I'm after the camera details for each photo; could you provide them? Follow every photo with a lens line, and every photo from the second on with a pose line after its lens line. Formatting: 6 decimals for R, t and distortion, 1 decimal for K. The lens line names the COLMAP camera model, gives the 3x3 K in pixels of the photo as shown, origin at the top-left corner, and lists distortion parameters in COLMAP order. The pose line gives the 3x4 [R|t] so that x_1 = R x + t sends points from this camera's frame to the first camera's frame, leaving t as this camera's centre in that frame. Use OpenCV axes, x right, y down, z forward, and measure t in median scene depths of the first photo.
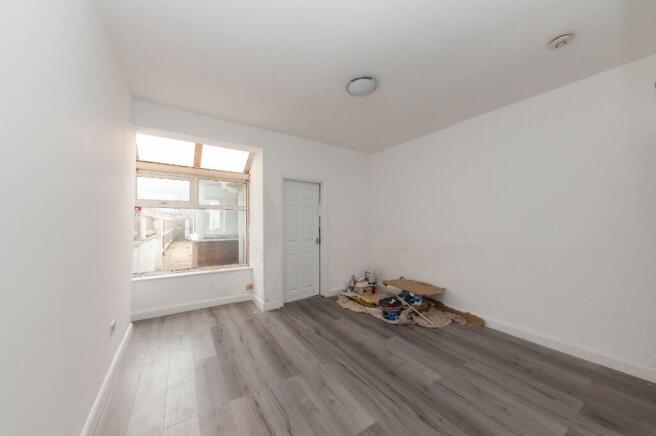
lens RADIAL K [[225.6, 0, 329.7], [0, 225.6, 218.9], [0, 0, 1]] dist [0.001123, -0.000229]
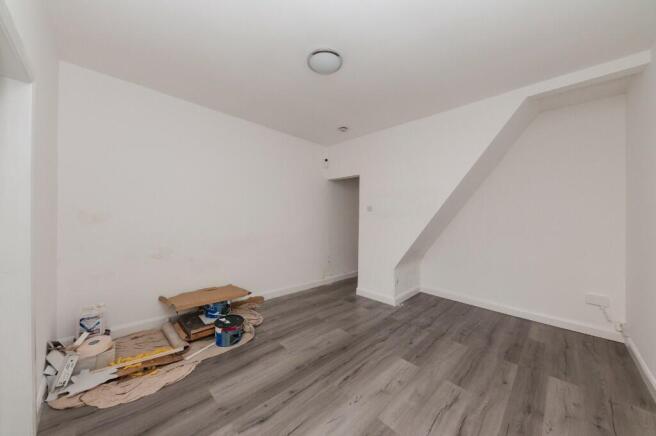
lens RADIAL K [[225.6, 0, 329.7], [0, 225.6, 218.9], [0, 0, 1]] dist [0.001123, -0.000229]
pose [[-0.197529, -0.008746, 0.980258, -0.591512], [-0.040449, 0.999181, 0.000764, 0.020893], [-0.979462, -0.039499, -0.197721, 0.948916]]
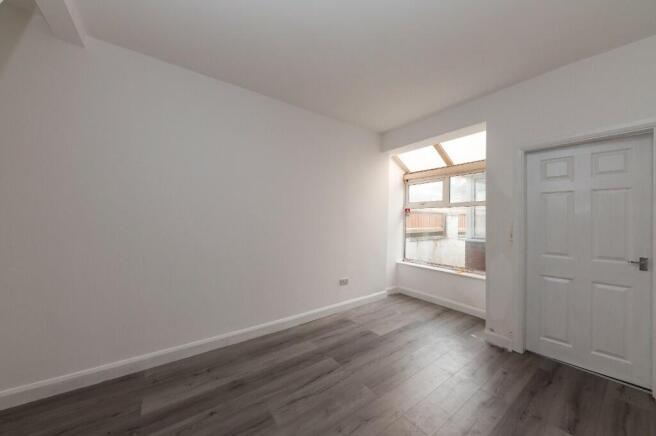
lens RADIAL K [[225.6, 0, 329.7], [0, 225.6, 218.9], [0, 0, 1]] dist [0.001123, -0.000229]
pose [[0.053657, -0.006964, -0.998535, 0.514807], [0.007306, 0.999952, -0.006581, 0.013953], [0.998533, -0.006942, 0.053706, 0.555019]]
